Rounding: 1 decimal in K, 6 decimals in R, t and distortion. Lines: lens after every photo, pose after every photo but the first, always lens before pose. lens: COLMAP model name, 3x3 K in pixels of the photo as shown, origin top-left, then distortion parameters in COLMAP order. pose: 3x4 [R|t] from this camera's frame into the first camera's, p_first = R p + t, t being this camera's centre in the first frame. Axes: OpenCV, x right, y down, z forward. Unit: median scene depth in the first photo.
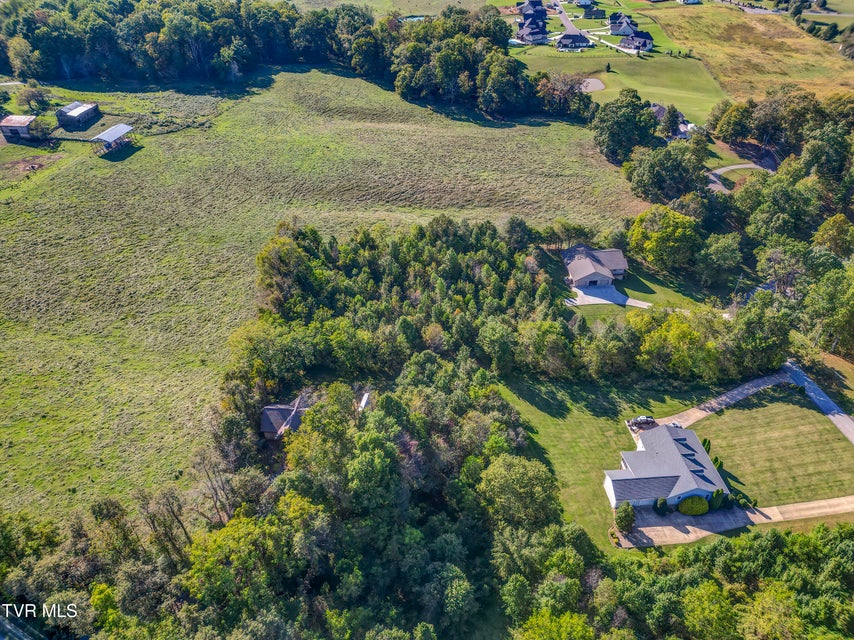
lens RADIAL K [[598.0, 0, 427.4], [0, 598.0, 317.3], [0, 0, 1]] dist [0.064470, -0.058963]
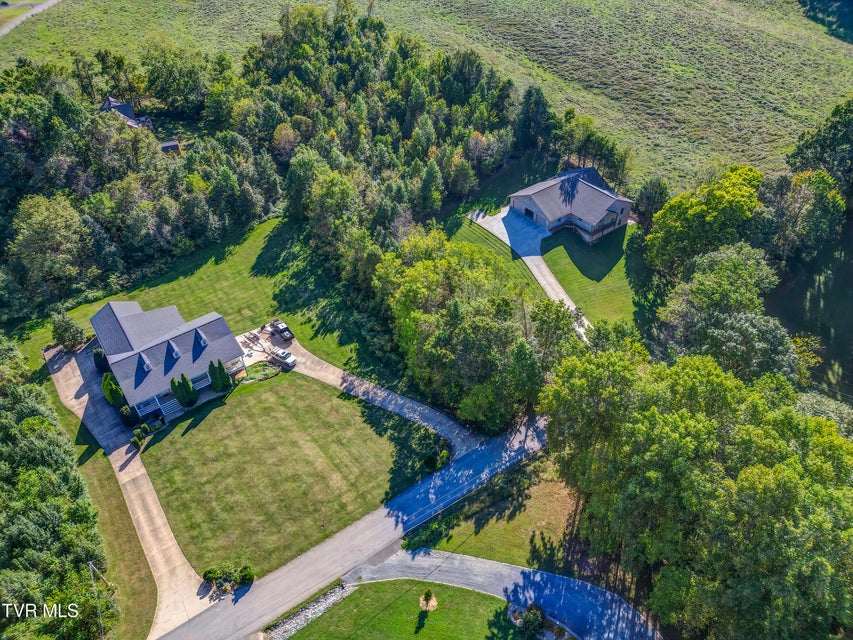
lens RADIAL K [[589.7, 0, 426.6], [0, 589.7, 326.3], [0, 0, 1]] dist [0.068847, -0.066700]
pose [[0.528980, 0.579322, -0.620134, 0.687924], [-0.493045, 0.804562, 0.331040, -0.116586], [0.690715, 0.130640, 0.711229, 0.483460]]
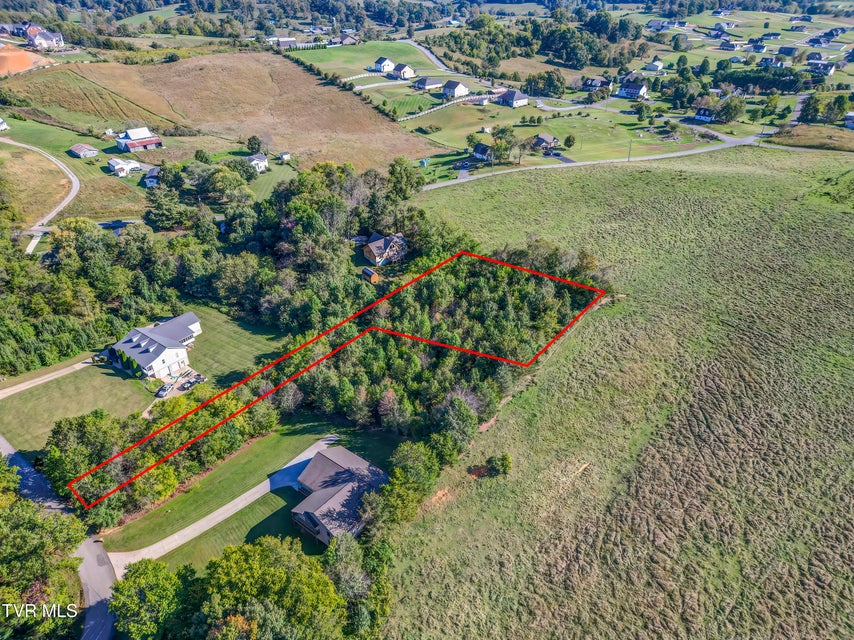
lens RADIAL K [[599.7, 0, 427.0], [0, 599.7, 320.0], [0, 0, 1]] dist [0.060093, -0.060539]
pose [[-0.670640, 0.412893, -0.616248, 0.553315], [-0.417364, 0.476757, 0.773635, -0.727384], [0.613229, 0.776030, -0.147405, 1.047952]]
